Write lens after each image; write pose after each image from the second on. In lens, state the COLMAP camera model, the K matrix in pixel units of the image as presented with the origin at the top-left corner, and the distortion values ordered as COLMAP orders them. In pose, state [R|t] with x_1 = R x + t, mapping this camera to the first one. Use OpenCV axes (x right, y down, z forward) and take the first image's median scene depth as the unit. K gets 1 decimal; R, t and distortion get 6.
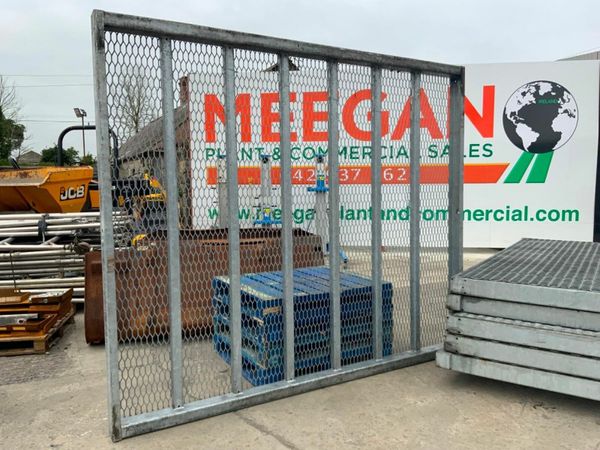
lens RADIAL K [[495.8, 0, 301.2], [0, 495.8, 227.6], [0, 0, 1]] dist [0.102296, -0.204314]
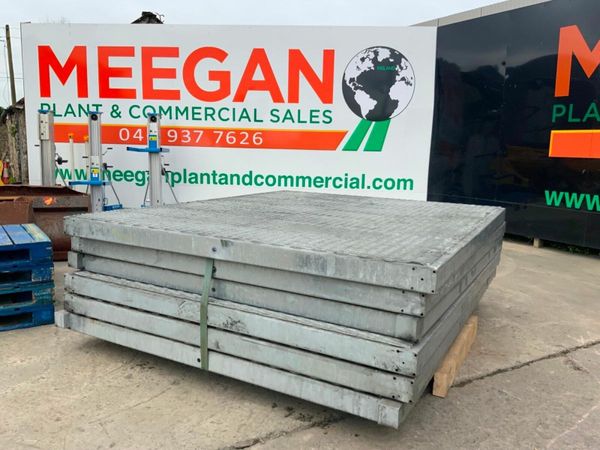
lens RADIAL K [[495.8, 0, 301.2], [0, 495.8, 227.6], [0, 0, 1]] dist [0.102296, -0.204314]
pose [[0.997019, 0.018792, 0.074835, 0.253092], [-0.023341, 0.997902, 0.060387, 0.007163], [-0.073543, -0.061954, 0.995366, 0.006898]]
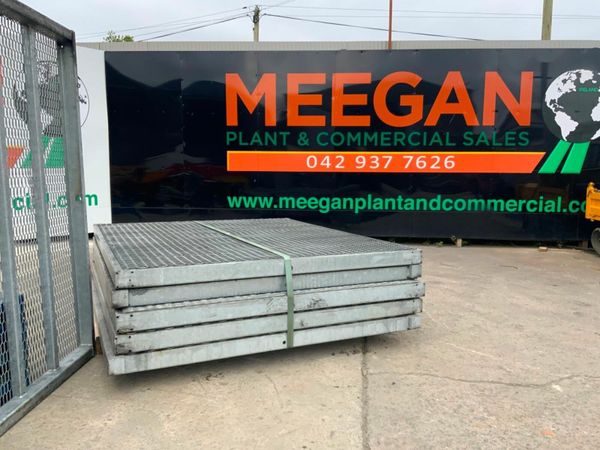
lens RADIAL K [[495.8, 0, 301.2], [0, 495.8, 227.6], [0, 0, 1]] dist [0.102296, -0.204314]
pose [[0.529398, -0.092605, 0.843304, -0.102091], [0.070072, 0.995401, 0.065318, -0.005051], [-0.845475, 0.024512, 0.533452, 0.093597]]
